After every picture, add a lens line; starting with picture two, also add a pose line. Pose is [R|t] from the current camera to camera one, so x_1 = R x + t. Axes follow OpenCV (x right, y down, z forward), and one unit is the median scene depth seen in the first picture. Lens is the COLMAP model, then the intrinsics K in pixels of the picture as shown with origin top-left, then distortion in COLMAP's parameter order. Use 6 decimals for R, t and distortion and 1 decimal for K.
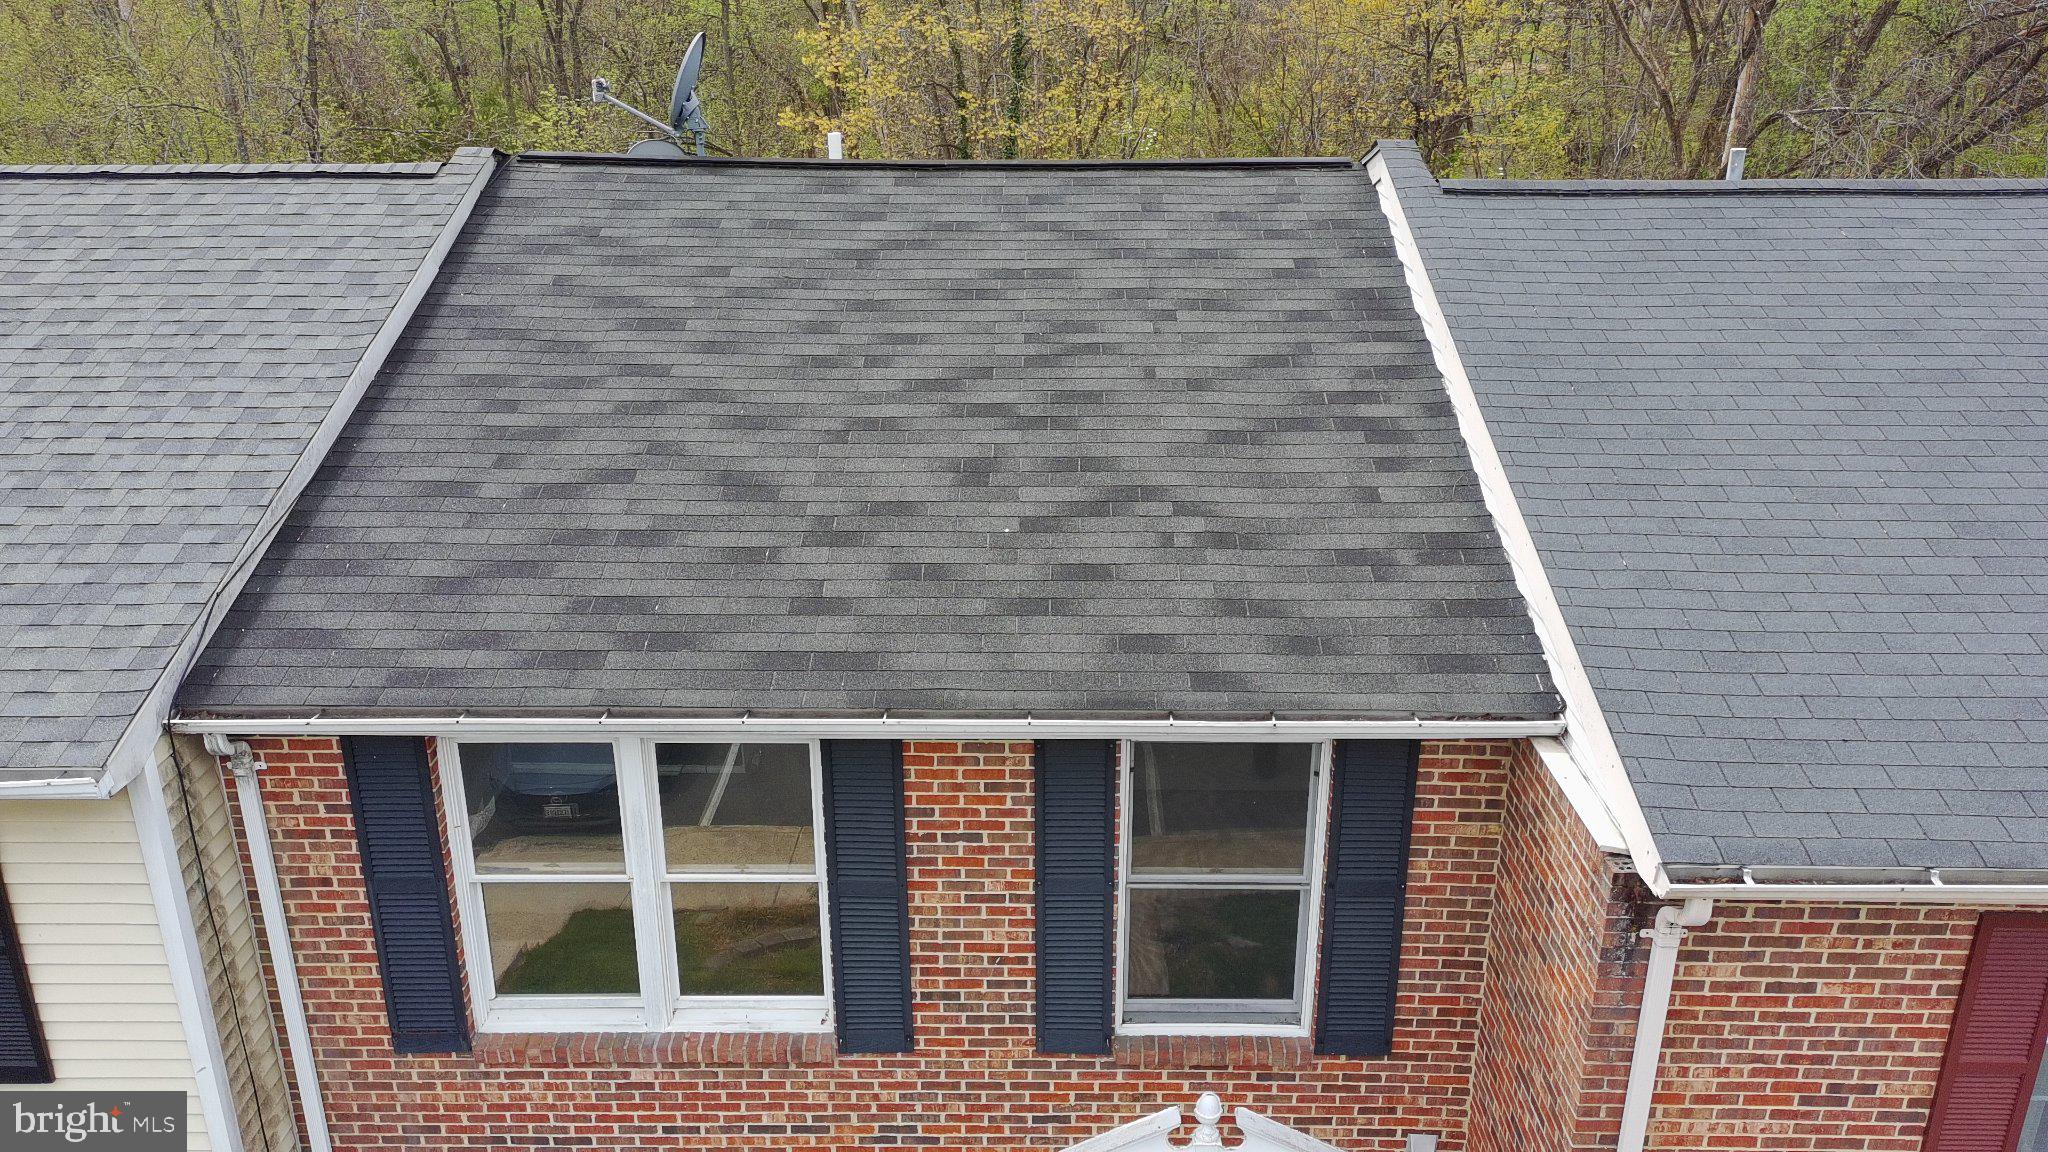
lens RADIAL K [[1551.7, 0, 1024.0], [0, 1551.7, 576.0], [0, 0, 1]] dist [0.068677, -0.062427]
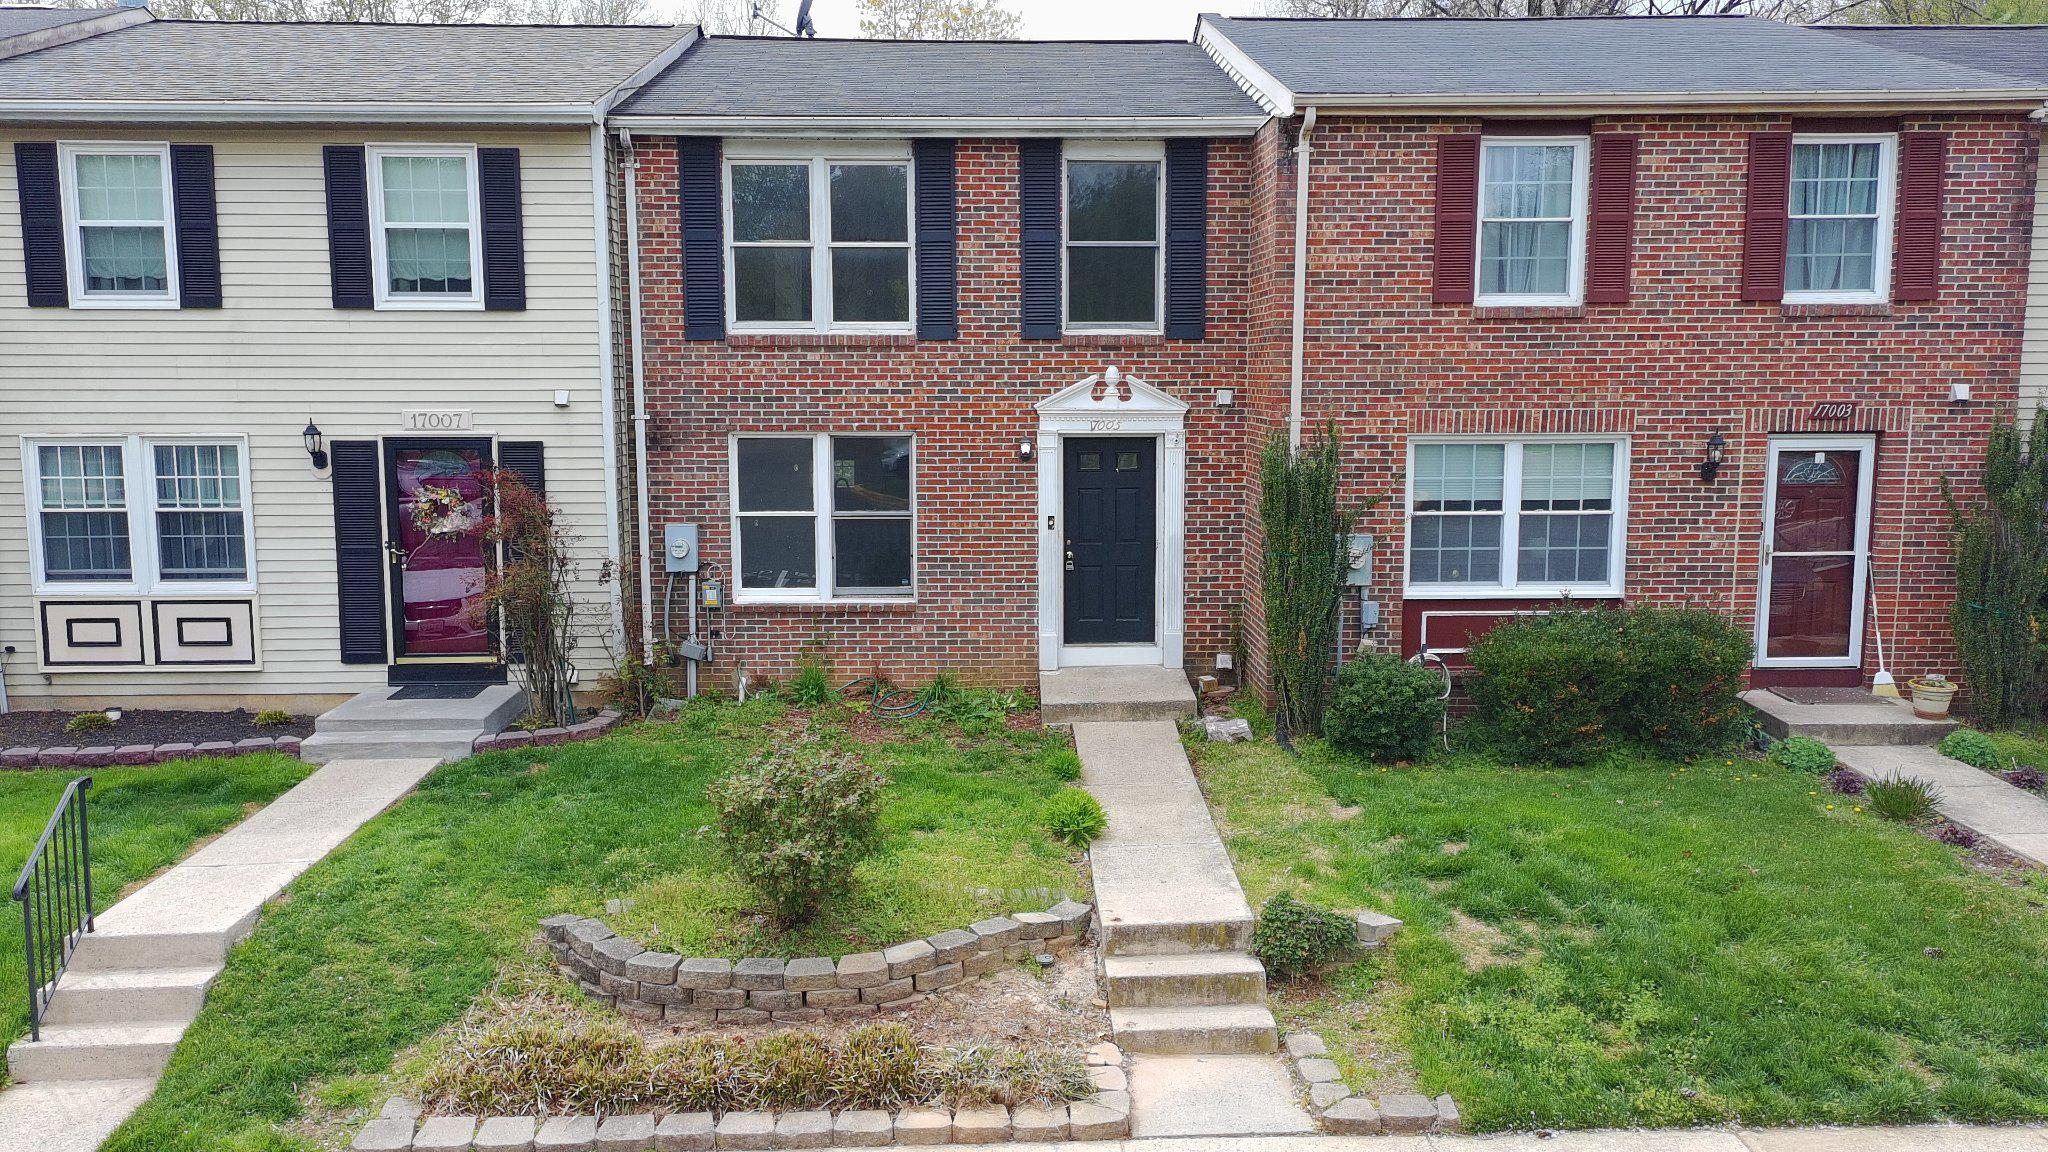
lens RADIAL K [[1551.7, 0, 1024.0], [0, 1551.7, 576.0], [0, 0, 1]] dist [0.068677, -0.062427]
pose [[0.999455, -0.004640, 0.032670, -0.053472], [0.012530, 0.969275, -0.245660, 1.073583], [-0.030526, 0.245935, 0.968805, -0.790915]]
